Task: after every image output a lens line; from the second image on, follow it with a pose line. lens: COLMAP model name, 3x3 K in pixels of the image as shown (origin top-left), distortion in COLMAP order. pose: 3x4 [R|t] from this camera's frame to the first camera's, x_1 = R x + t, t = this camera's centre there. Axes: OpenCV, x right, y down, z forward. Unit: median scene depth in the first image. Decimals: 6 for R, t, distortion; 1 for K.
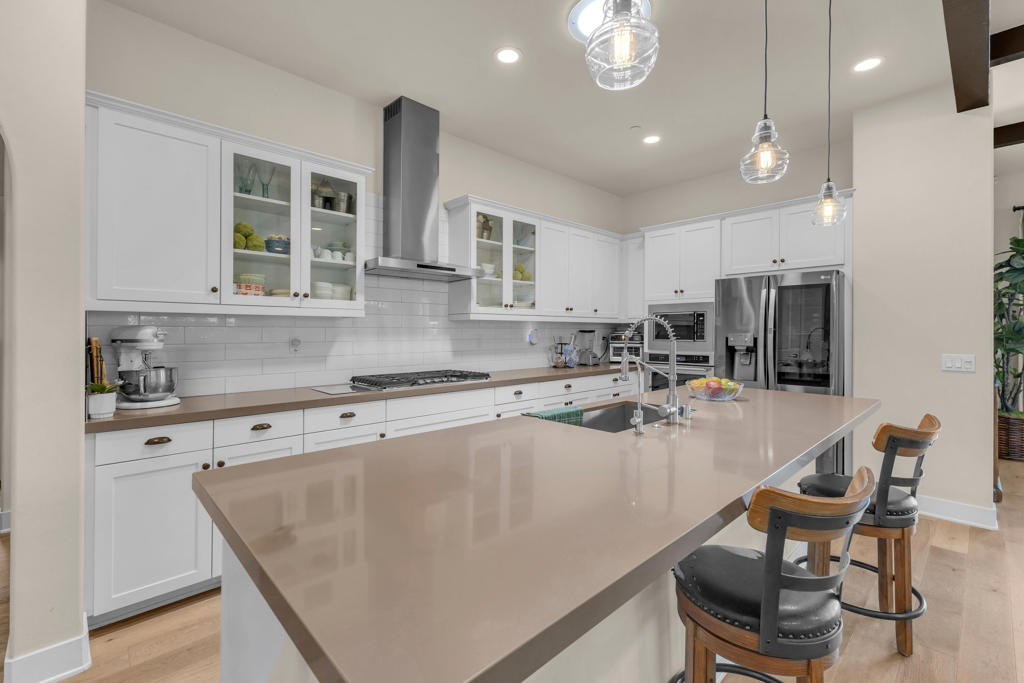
lens RADIAL K [[448.4, 0, 514.1], [0, 448.4, 331.2], [0, 0, 1]] dist [0.011622, -0.000358]
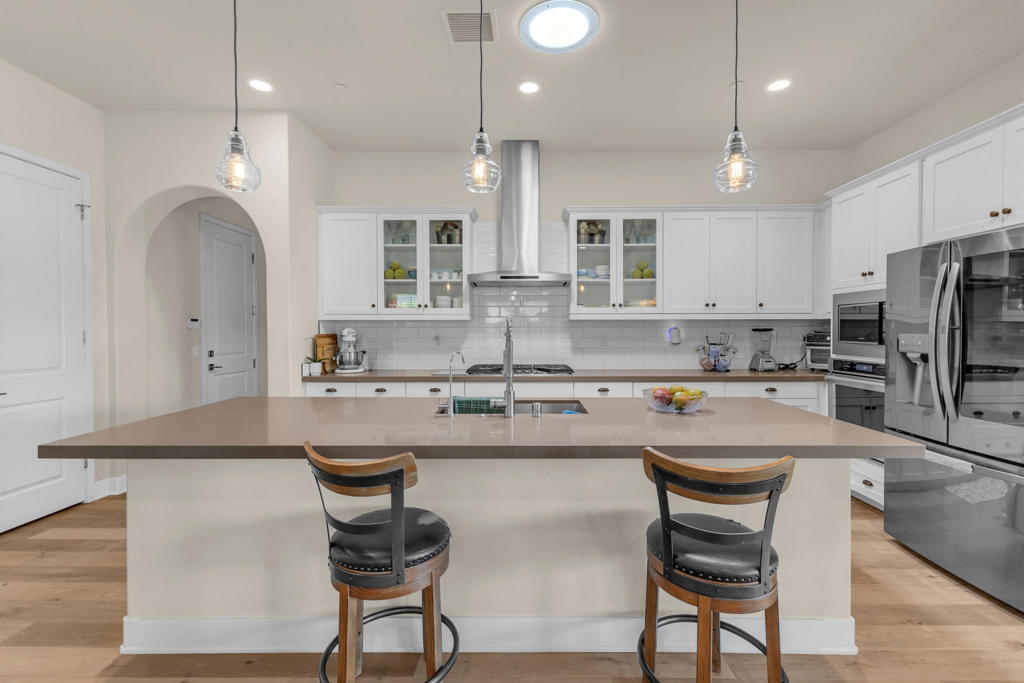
lens RADIAL K [[448.4, 0, 520.4], [0, 448.4, 339.1], [0, 0, 1]] dist [0.011622, -0.000358]
pose [[0.717907, 0.013173, -0.696015, 0.587800], [0.001847, 0.999781, 0.020828, -0.001411], [0.696137, -0.016238, 0.717726, 0.126366]]
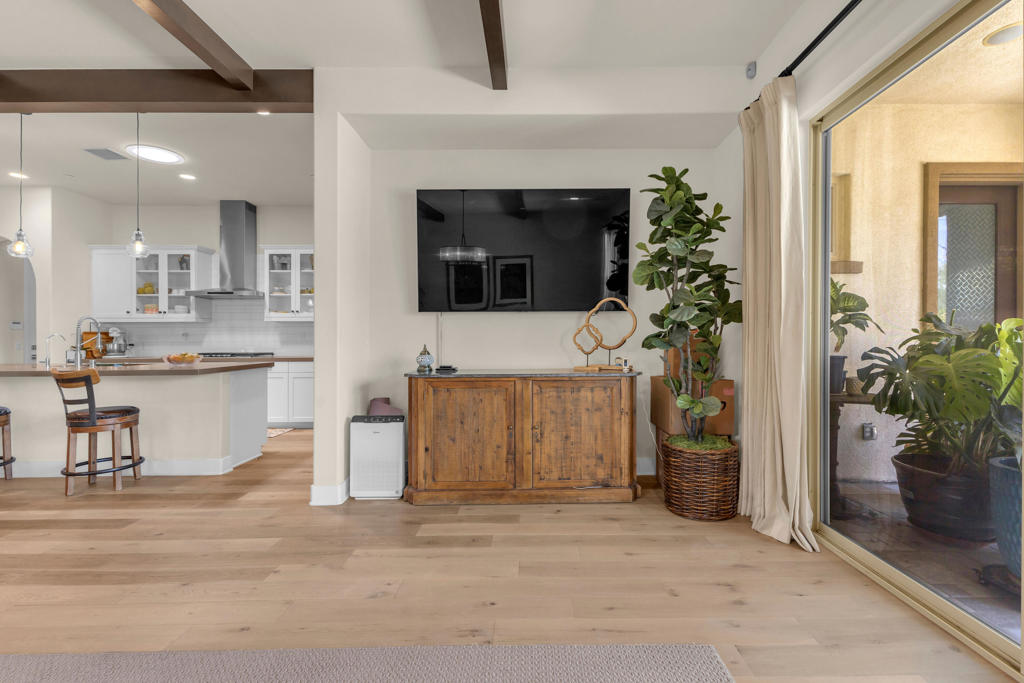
lens RADIAL K [[448.4, 0, 511.9], [0, 448.4, 338.1], [0, 0, 1]] dist [0.011622, -0.000358]
pose [[0.728200, -0.005806, -0.685341, 1.694184], [0.004880, 0.999983, -0.003286, 0.045234], [0.685348, -0.000952, 0.728215, 0.430692]]
